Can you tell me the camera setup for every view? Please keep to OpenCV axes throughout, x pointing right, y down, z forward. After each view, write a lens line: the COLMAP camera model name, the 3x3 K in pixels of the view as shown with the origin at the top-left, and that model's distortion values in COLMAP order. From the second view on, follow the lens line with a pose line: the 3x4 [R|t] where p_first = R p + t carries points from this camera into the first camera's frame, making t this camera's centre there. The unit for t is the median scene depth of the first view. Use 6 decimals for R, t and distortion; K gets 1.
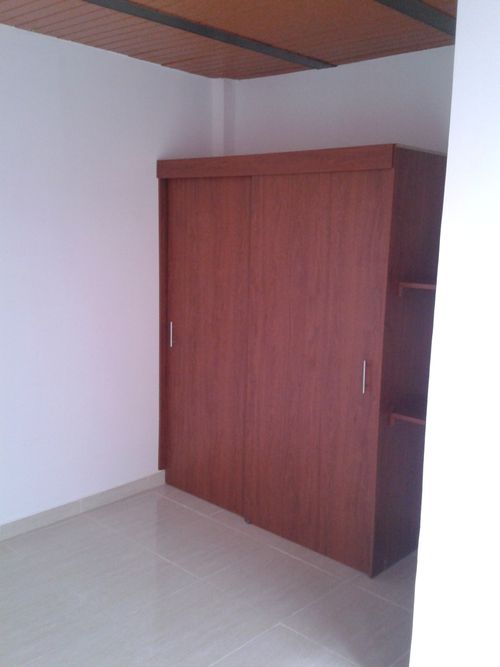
lens RADIAL K [[662.9, 0, 250.0], [0, 662.9, 333.5], [0, 0, 1]] dist [0.105707, -0.003921]
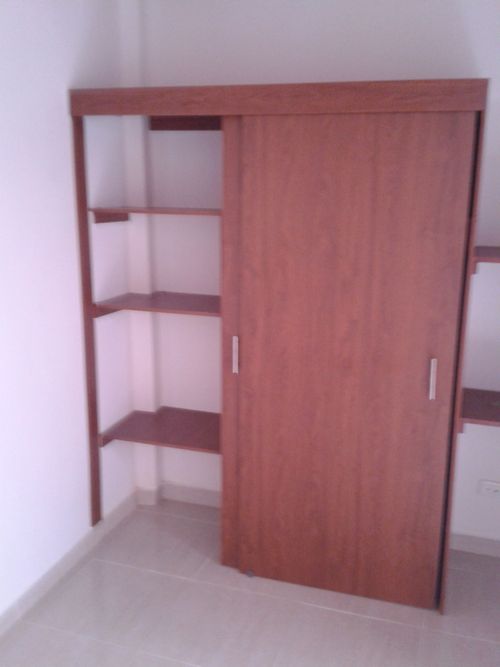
lens RADIAL K [[670.1, 0, 249.9], [0, 670.1, 341.2], [0, 0, 1]] dist [0.138169, -0.359706]
pose [[0.908722, -0.107535, 0.403311, -0.323247], [0.075567, 0.992661, 0.094411, -0.066865], [-0.410504, -0.055317, 0.910179, 0.335206]]
